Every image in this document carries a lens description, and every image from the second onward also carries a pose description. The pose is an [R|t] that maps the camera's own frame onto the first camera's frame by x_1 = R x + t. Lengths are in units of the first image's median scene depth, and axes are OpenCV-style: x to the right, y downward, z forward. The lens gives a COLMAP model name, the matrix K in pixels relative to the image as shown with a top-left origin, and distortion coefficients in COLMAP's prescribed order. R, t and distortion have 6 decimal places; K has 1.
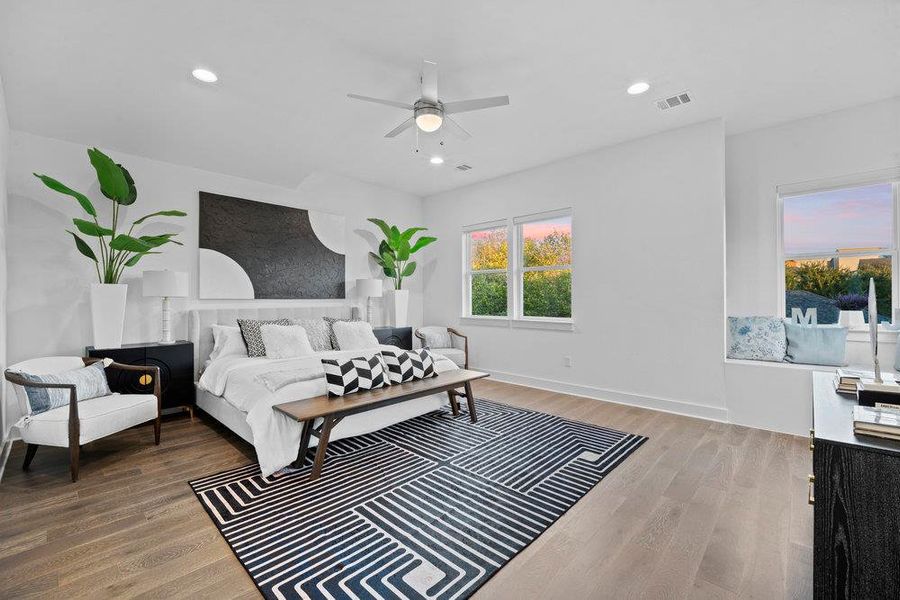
lens RADIAL K [[371.1, 0, 453.2], [0, 371.1, 300.8], [0, 0, 1]] dist [0.011254, -0.016311]
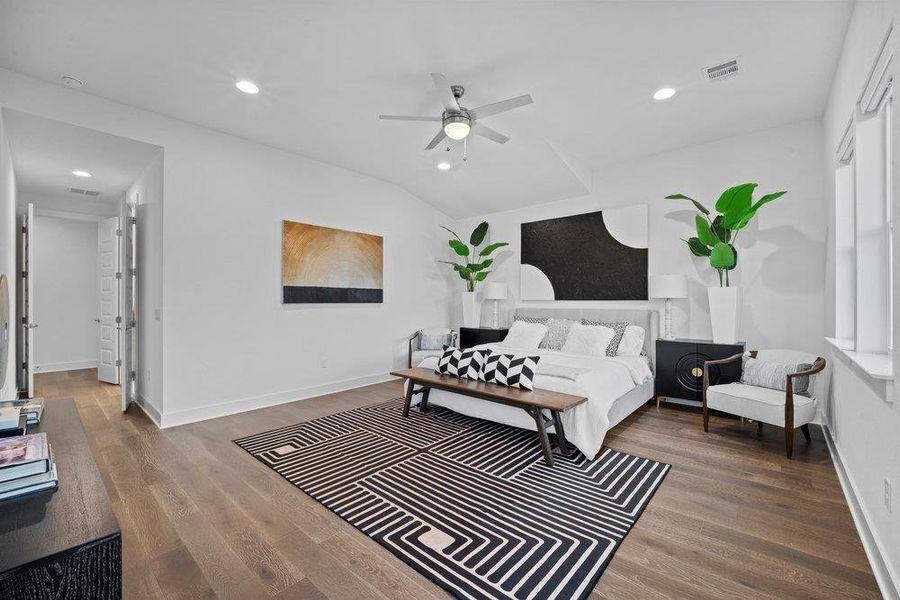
lens RADIAL K [[371.1, 0, 453.2], [0, 371.1, 300.8], [0, 0, 1]] dist [0.011254, -0.016311]
pose [[0.031401, 0.002913, -0.999503, 0.863535], [-0.005091, 0.999983, 0.002754, -0.006843], [0.999494, 0.005002, 0.031415, 0.847072]]
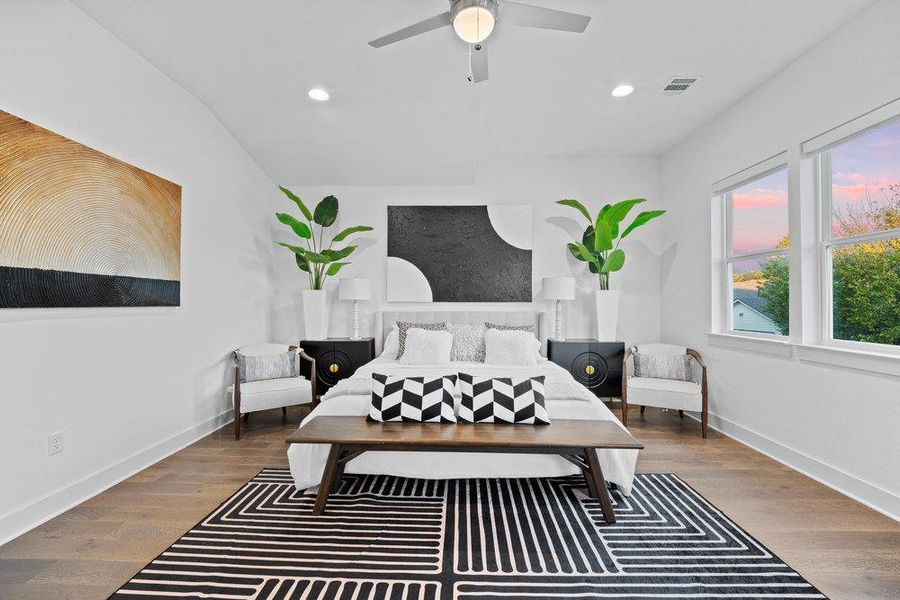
lens RADIAL K [[371.1, 0, 453.2], [0, 371.1, 300.8], [0, 0, 1]] dist [0.011254, -0.016311]
pose [[0.668046, 0.000245, -0.744120, 0.342915], [-0.006932, 0.999959, -0.005894, -0.003746], [0.744088, 0.009096, 0.668020, 0.484995]]
